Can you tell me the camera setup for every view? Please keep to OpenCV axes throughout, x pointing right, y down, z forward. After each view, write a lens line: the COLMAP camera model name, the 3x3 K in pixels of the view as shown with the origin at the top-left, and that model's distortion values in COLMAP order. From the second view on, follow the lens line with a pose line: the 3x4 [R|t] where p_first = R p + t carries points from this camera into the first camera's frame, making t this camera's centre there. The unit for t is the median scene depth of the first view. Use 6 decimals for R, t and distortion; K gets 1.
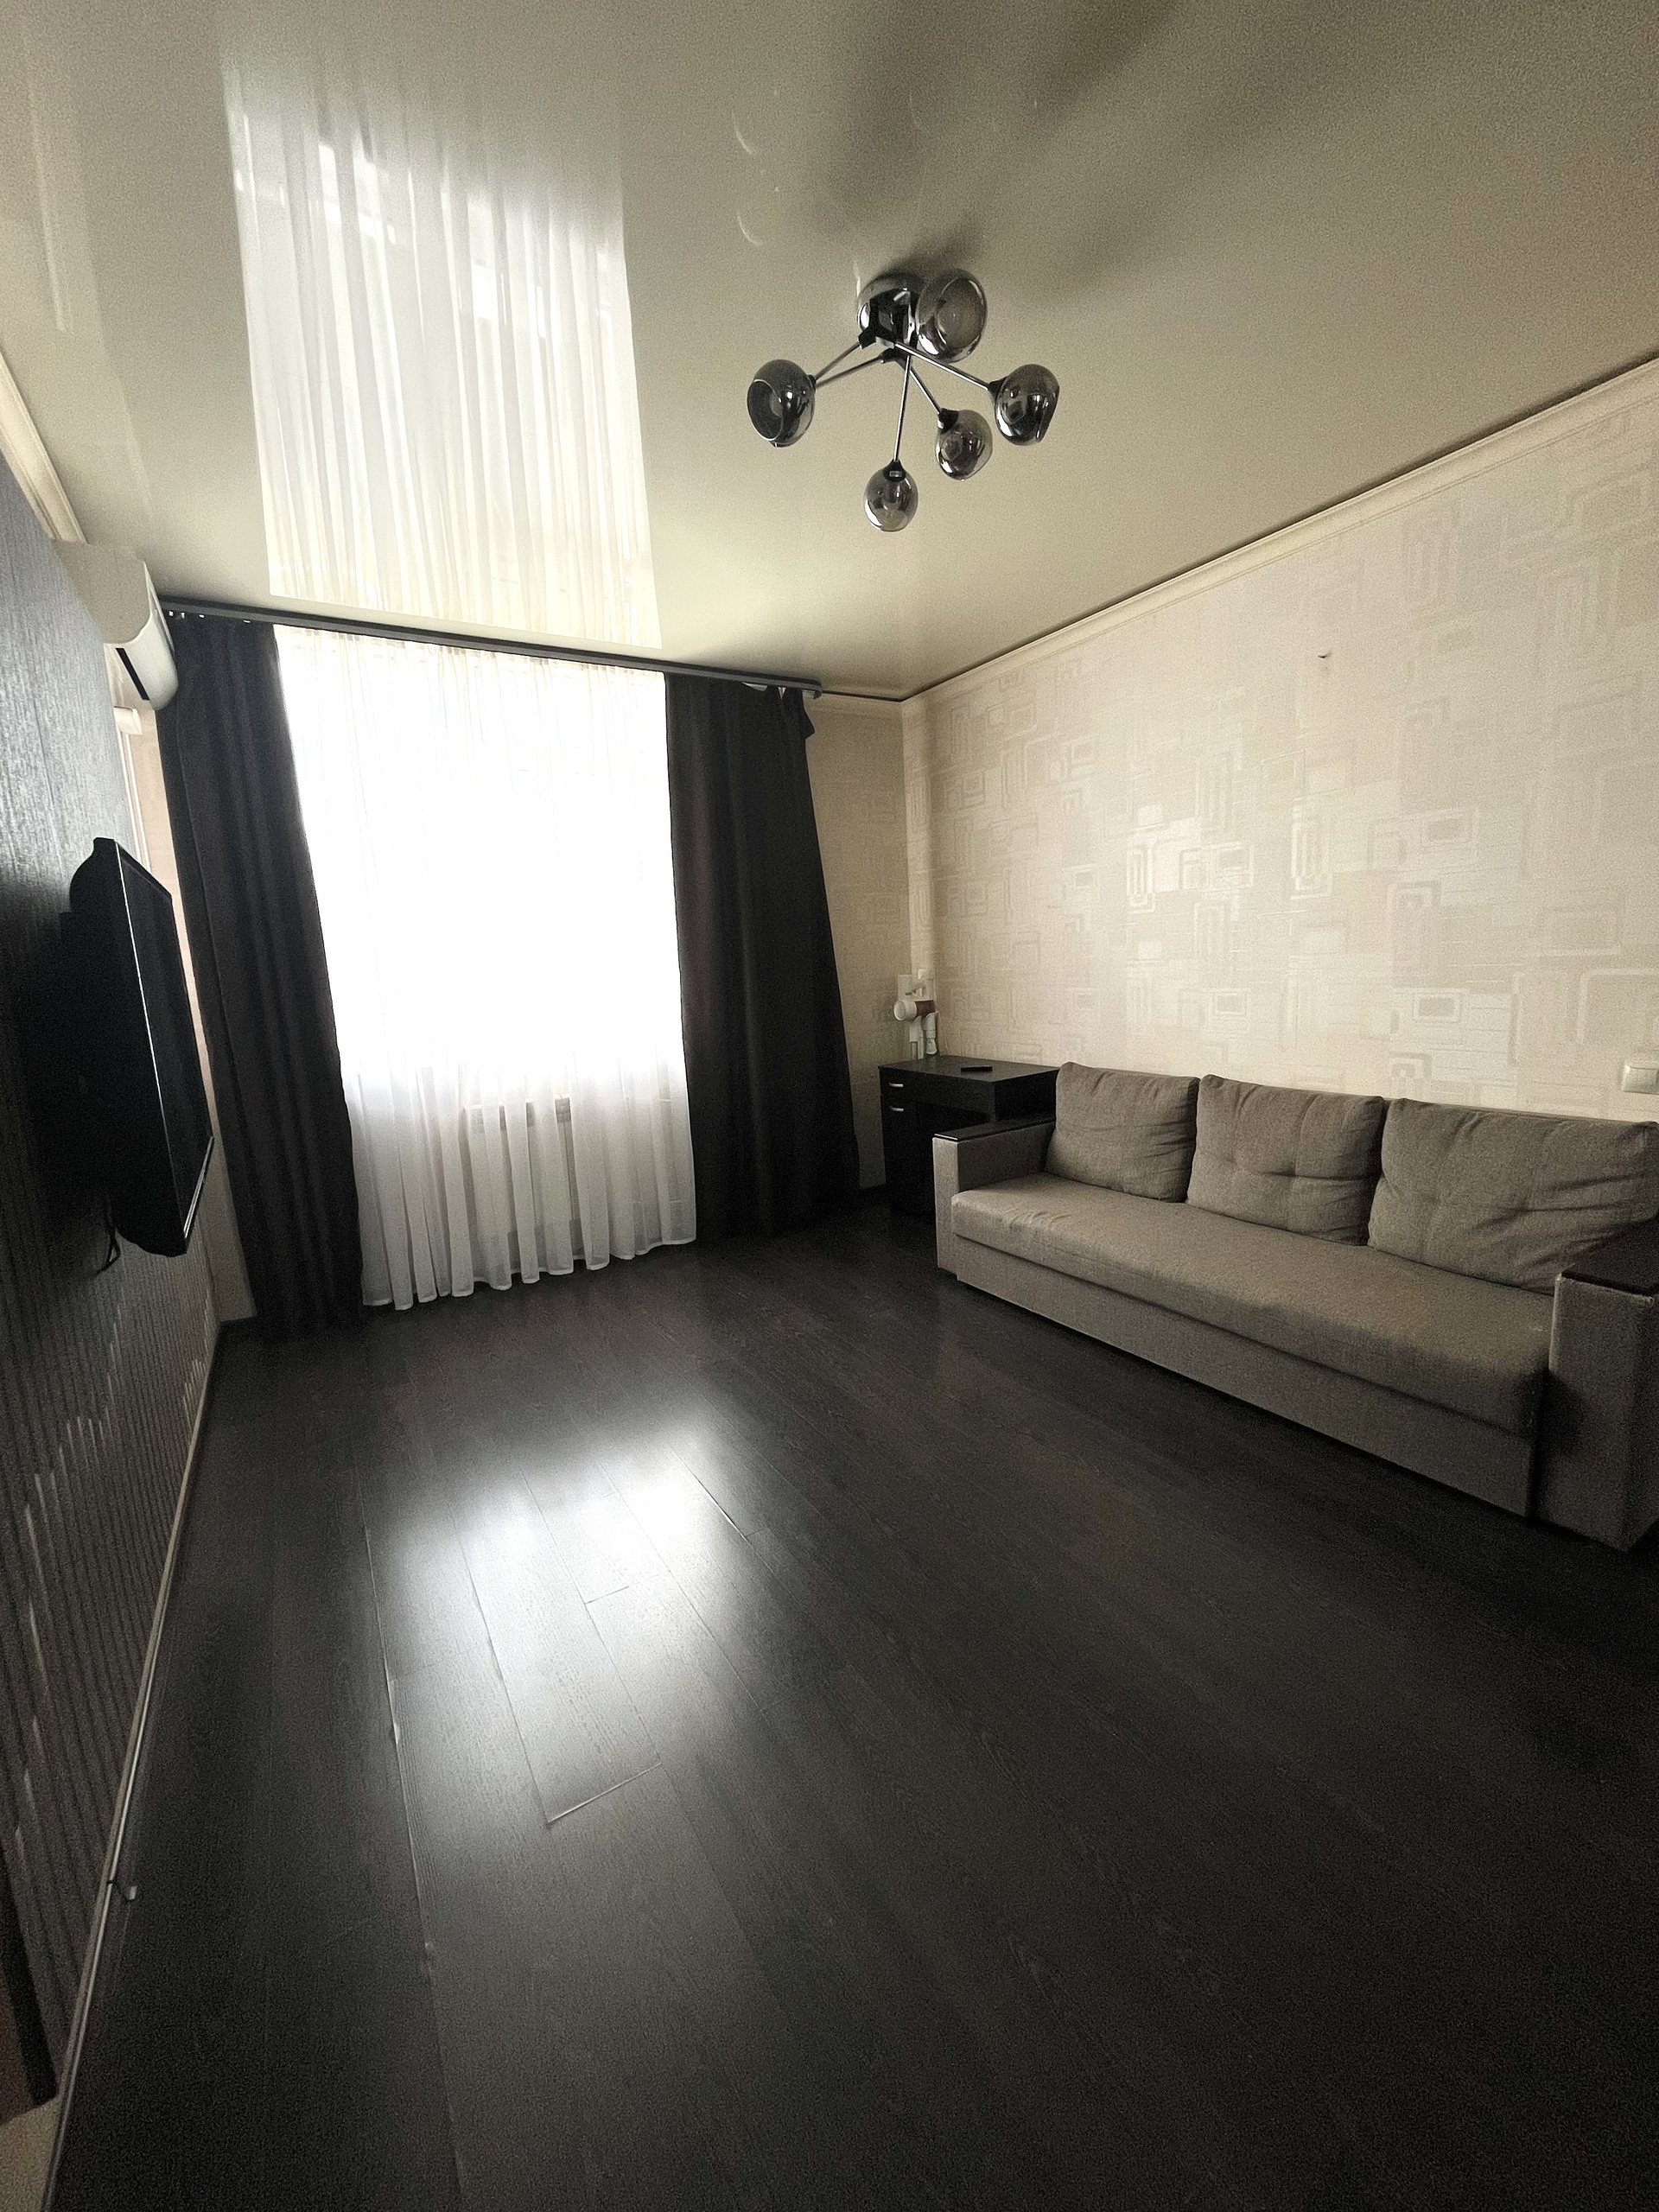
lens RADIAL K [[894.0, 0, 833.2], [0, 894.0, 1102.8], [0, 0, 1]] dist [-0.006556, -0.000202]
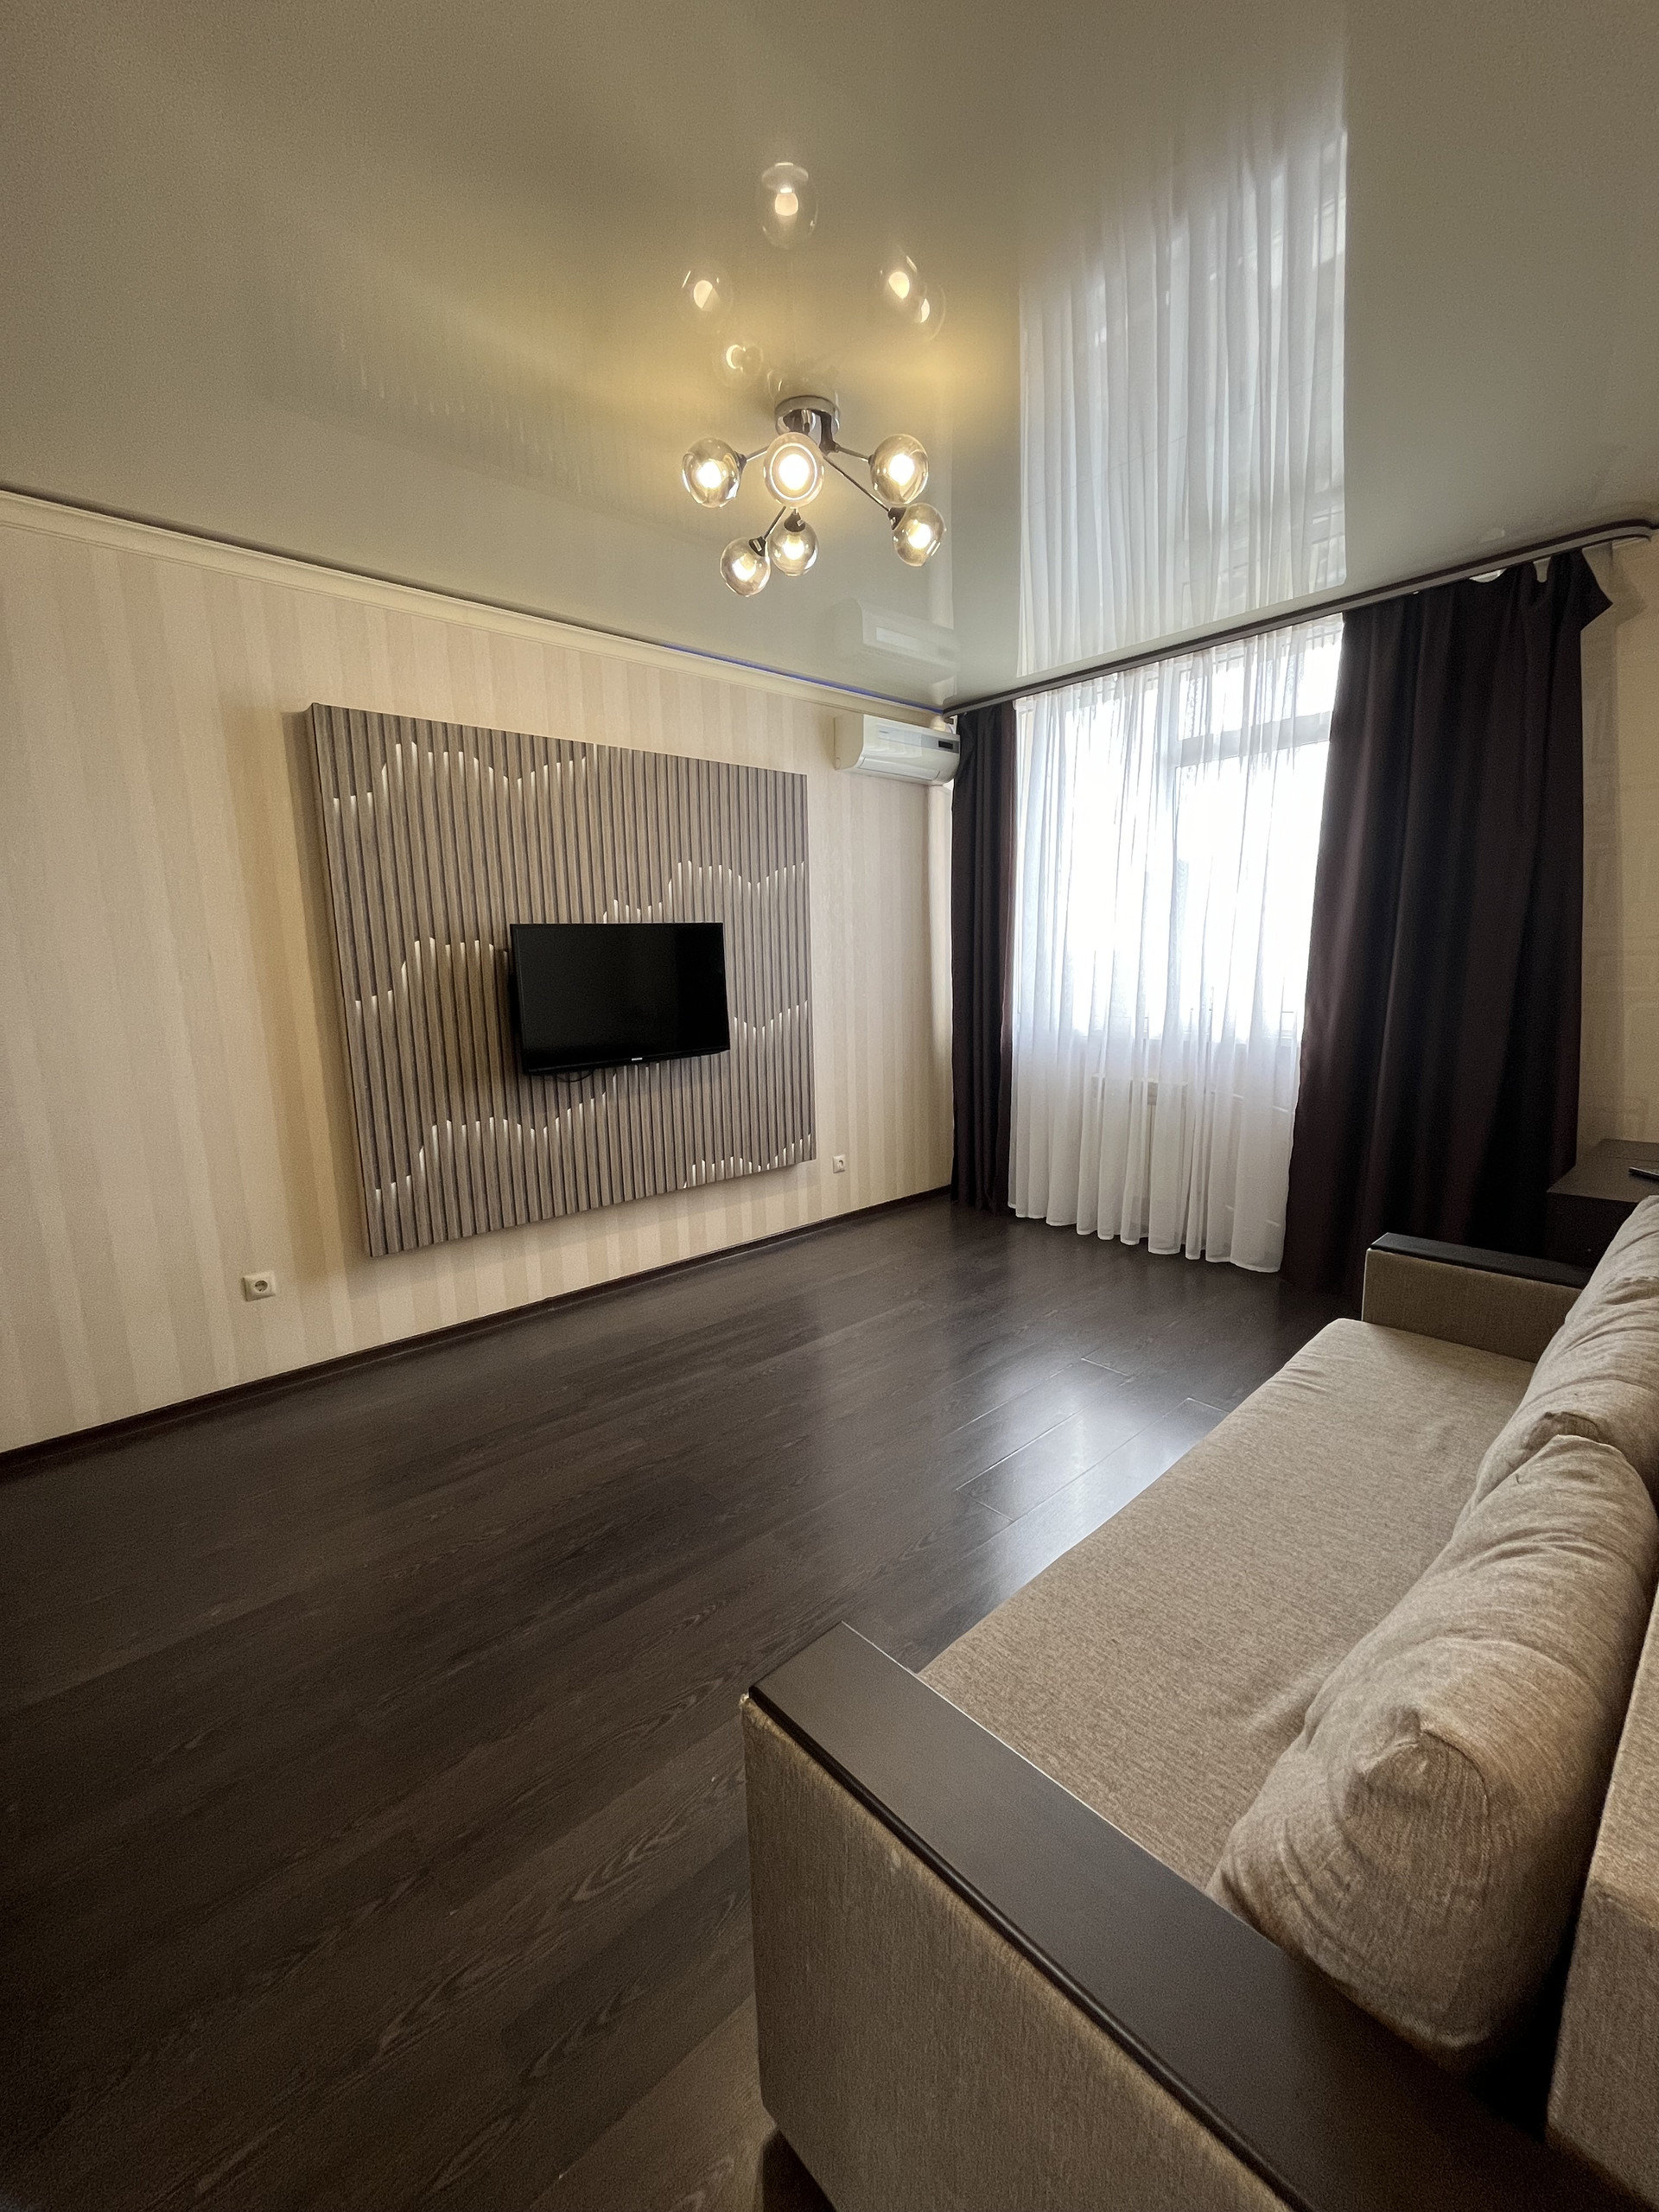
lens RADIAL K [[894.0, 0, 820.7], [0, 894.0, 1106.1], [0, 0, 1]] dist [-0.006556, -0.000202]
pose [[0.194663, 0.205606, -0.959079, 0.640545], [-0.146539, 0.972907, 0.178827, -0.110717], [0.969862, 0.105732, 0.219518, 0.400051]]
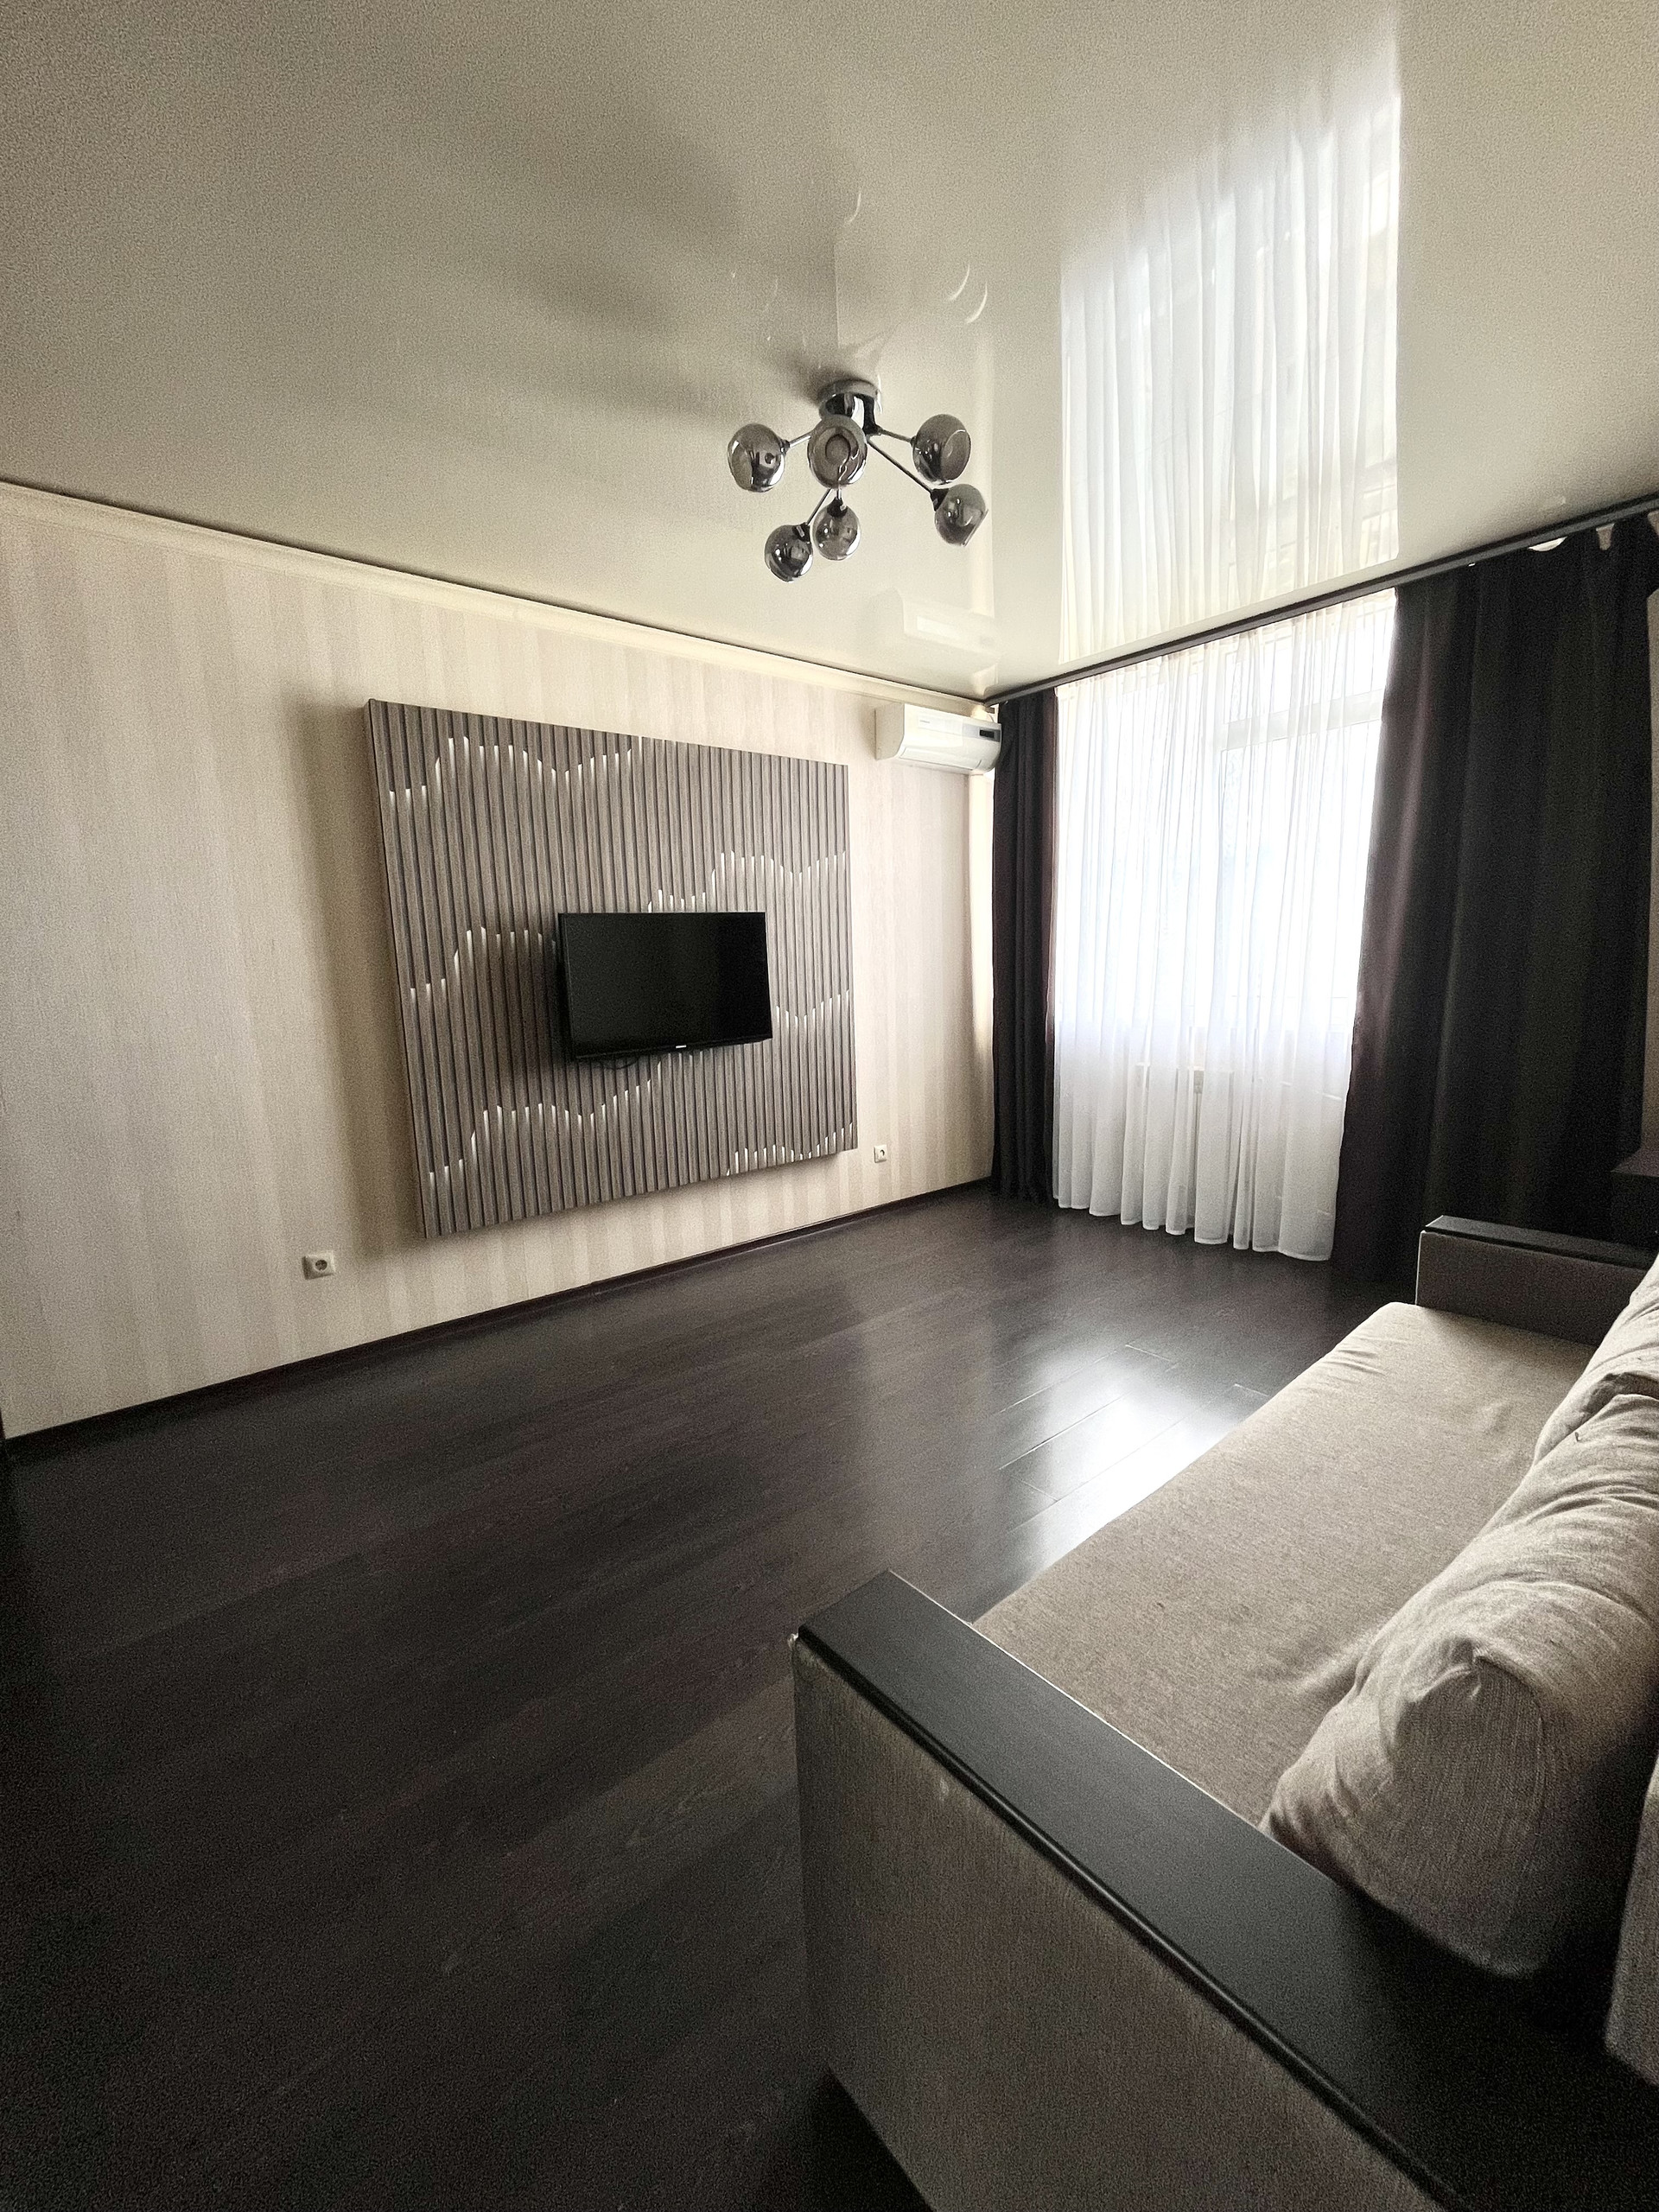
lens RADIAL K [[894.0, 0, 819.6], [0, 894.0, 1107.7], [0, 0, 1]] dist [-0.006556, -0.000202]
pose [[0.151431, 0.205539, -0.966862, 0.649121], [-0.137114, 0.973054, 0.185381, -0.096076], [0.978912, 0.104498, 0.175533, 0.397780]]
